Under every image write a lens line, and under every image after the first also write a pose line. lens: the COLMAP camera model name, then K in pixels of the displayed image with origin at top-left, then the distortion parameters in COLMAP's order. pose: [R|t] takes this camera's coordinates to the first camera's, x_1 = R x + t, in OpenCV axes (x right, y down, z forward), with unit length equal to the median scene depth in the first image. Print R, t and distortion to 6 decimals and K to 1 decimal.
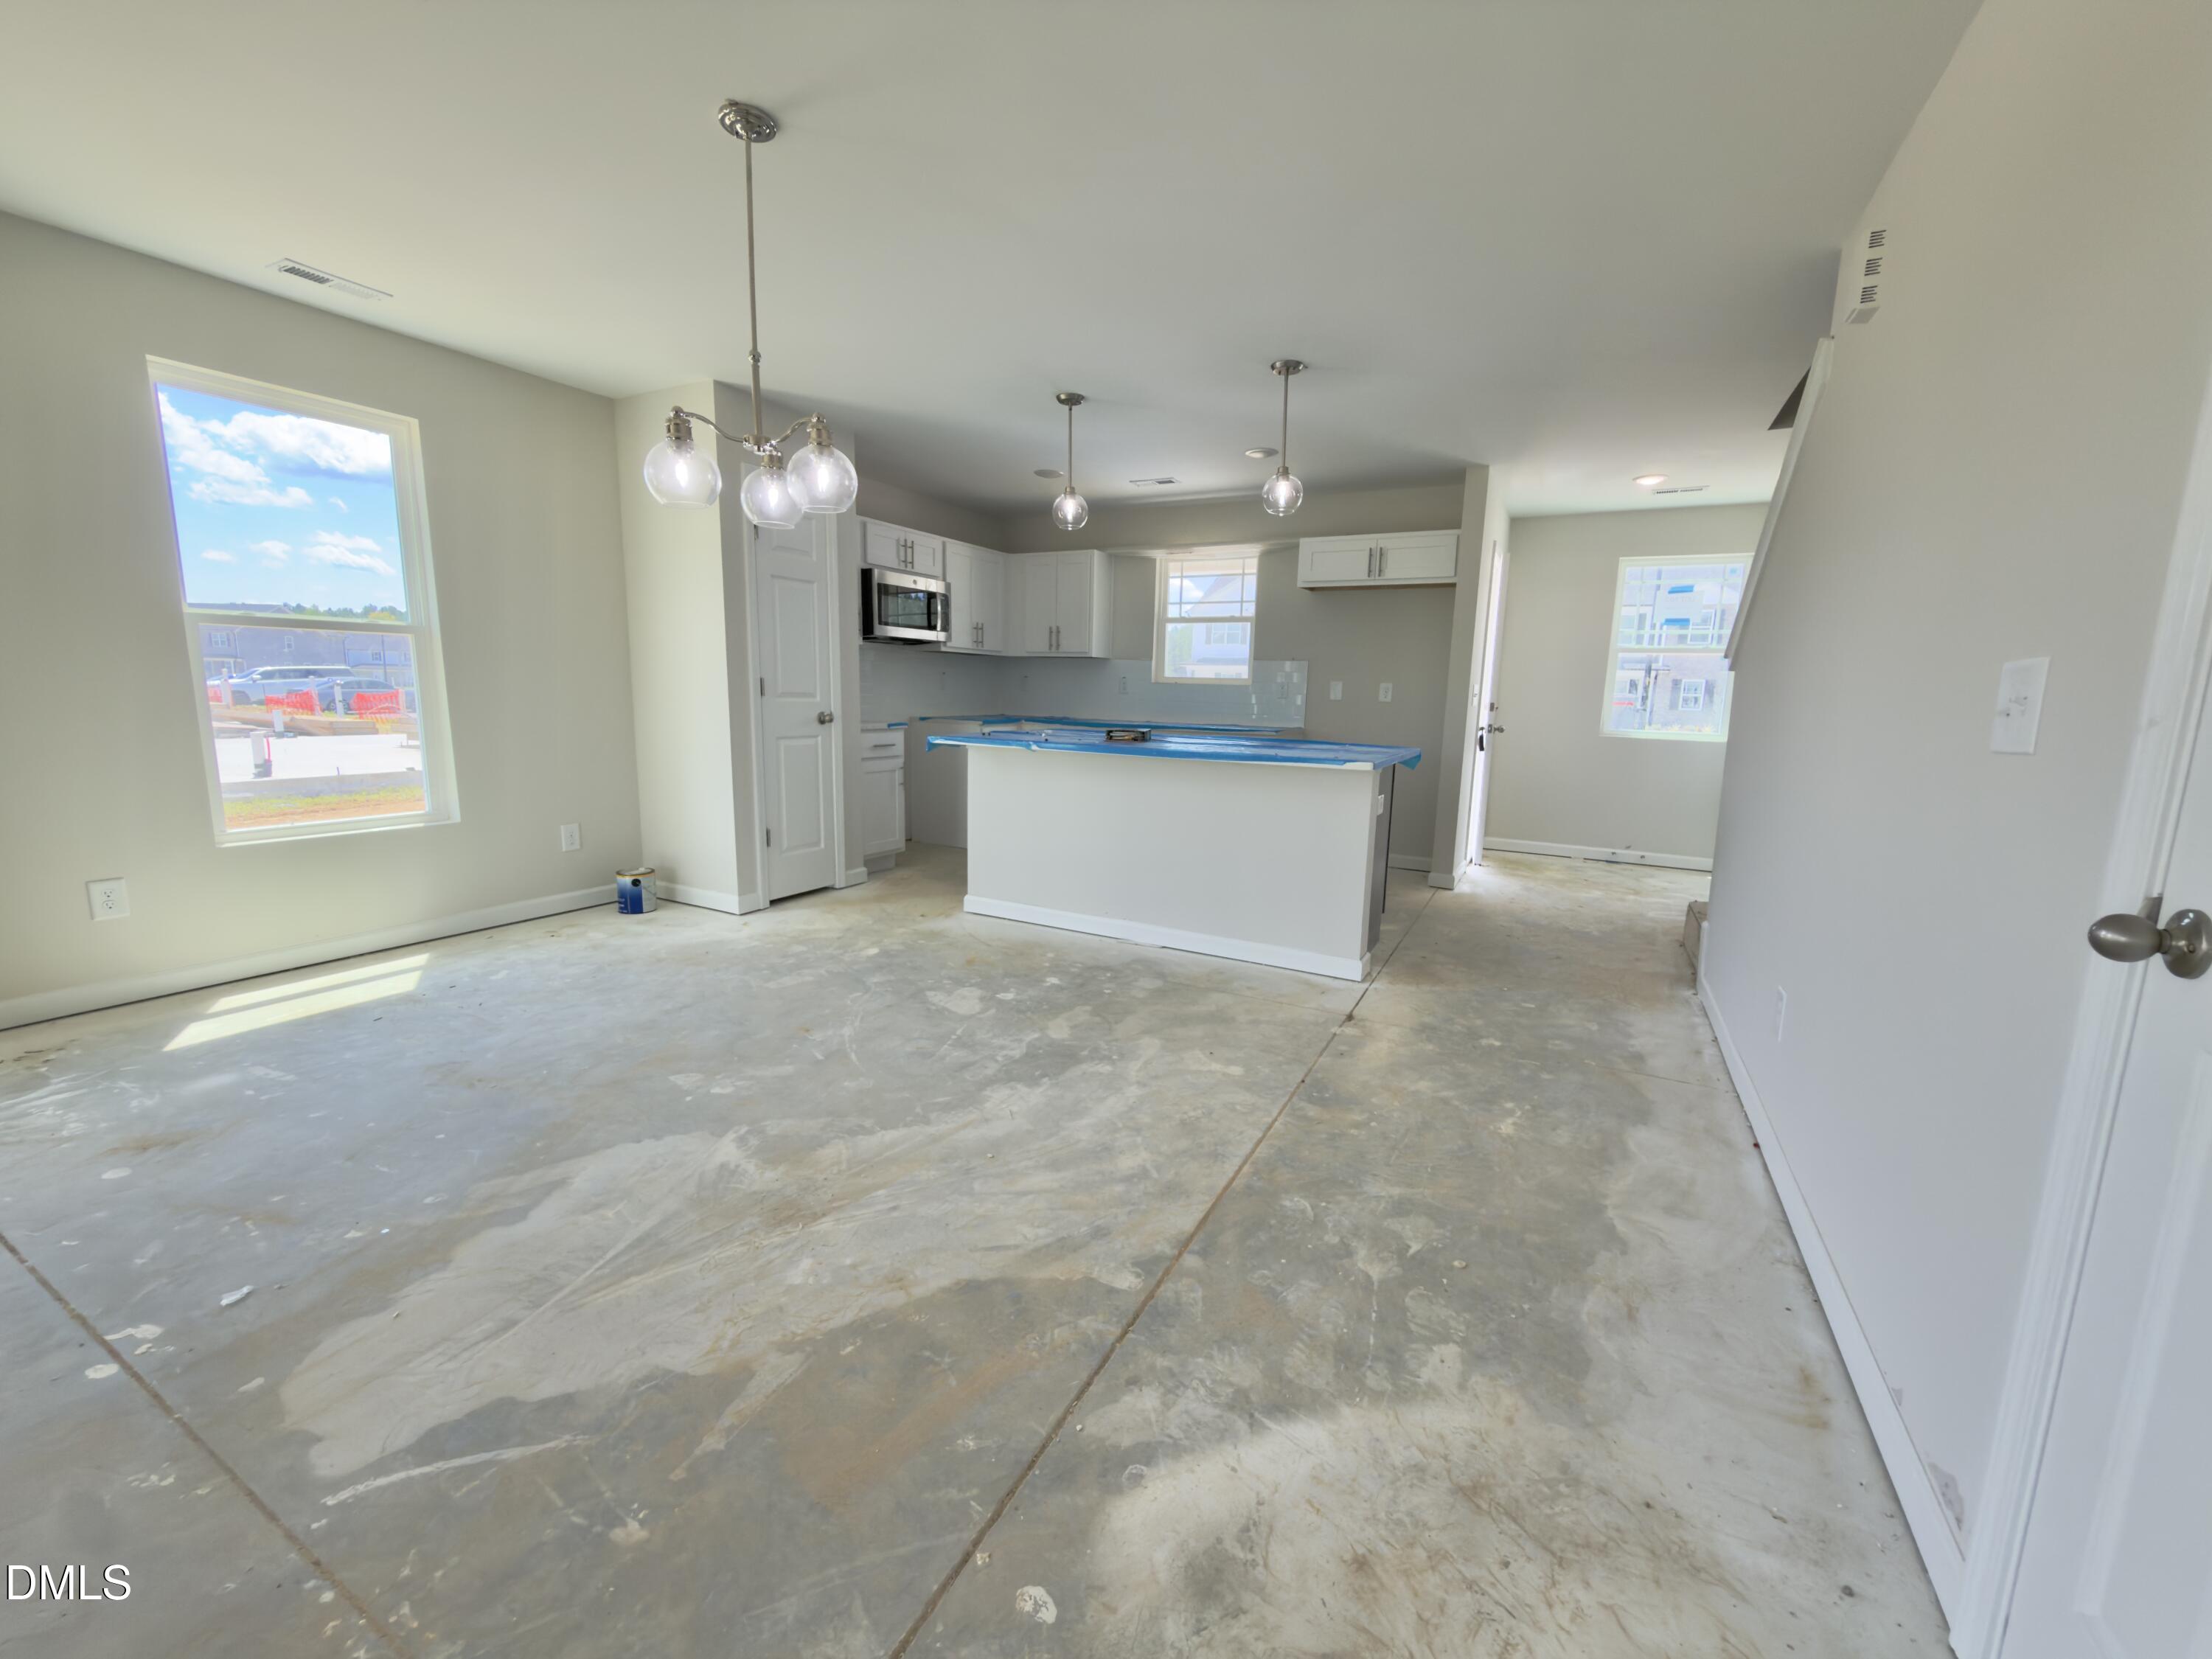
lens RADIAL K [[885.8, 0, 1103.5], [0, 885.8, 828.9], [0, 0, 1]] dist [0.000632, 0.000581]
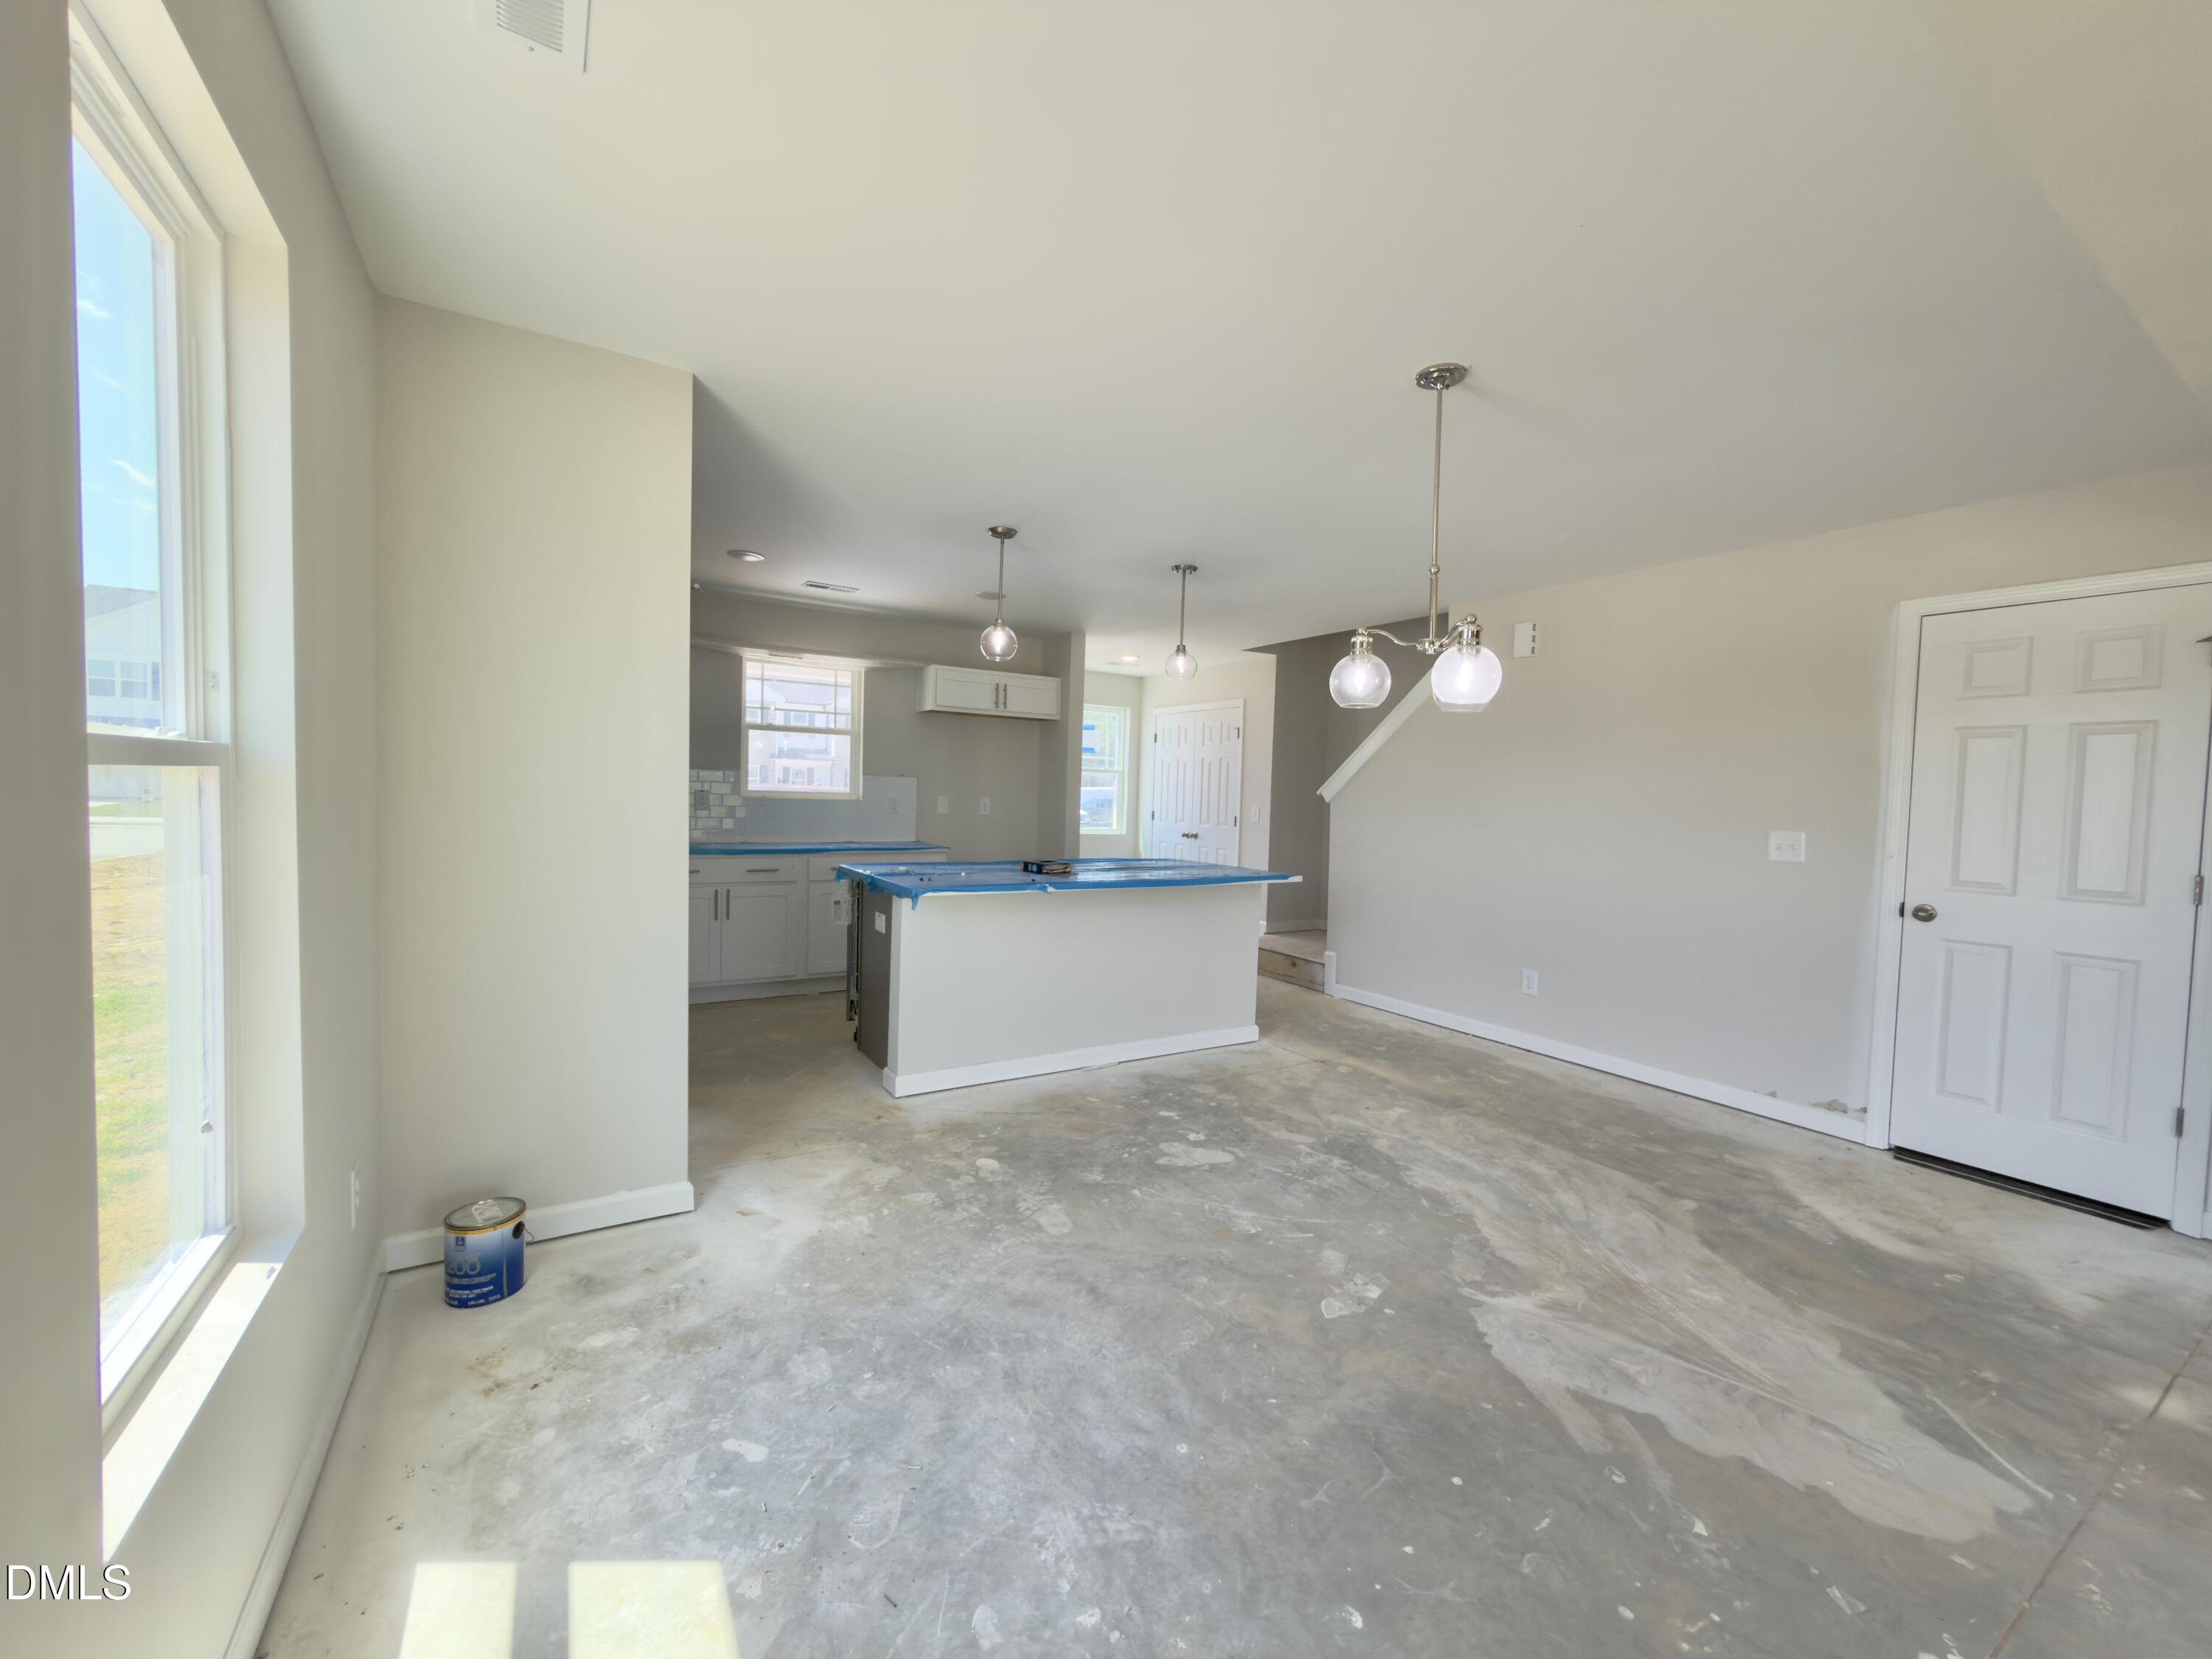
lens RADIAL K [[885.8, 0, 1104.5], [0, 885.8, 825.3], [0, 0, 1]] dist [0.000632, 0.000581]
pose [[0.497910, -0.043094, 0.866157, -0.790034], [0.119617, 0.992631, -0.019375, -0.122234], [-0.858940, 0.113254, 0.499396, 0.417279]]
